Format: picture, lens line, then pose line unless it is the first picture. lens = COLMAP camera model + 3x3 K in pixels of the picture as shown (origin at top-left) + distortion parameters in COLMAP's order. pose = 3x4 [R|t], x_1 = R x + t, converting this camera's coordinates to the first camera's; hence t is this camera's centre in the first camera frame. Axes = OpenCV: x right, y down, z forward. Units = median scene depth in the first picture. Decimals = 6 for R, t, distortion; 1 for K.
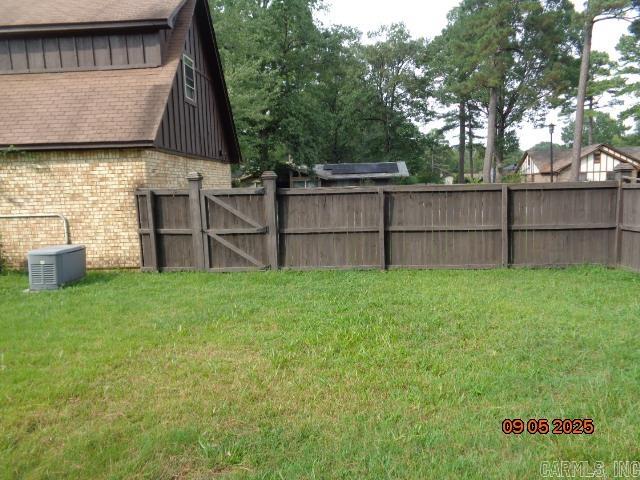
lens RADIAL K [[478.5, 0, 320.0], [0, 478.5, 240.0], [0, 0, 1]] dist [0.010123, 0.004287]
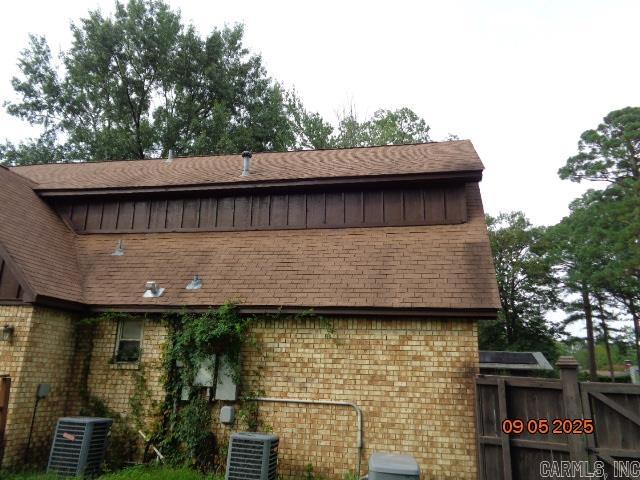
lens RADIAL K [[478.5, 0, 320.0], [0, 478.5, 240.0], [0, 0, 1]] dist [0.010123, 0.004287]
pose [[0.987917, 0.024235, -0.153079, -0.485943], [-0.078727, 0.929255, -0.360954, -0.016945], [0.133502, 0.368644, 0.919934, 0.230116]]
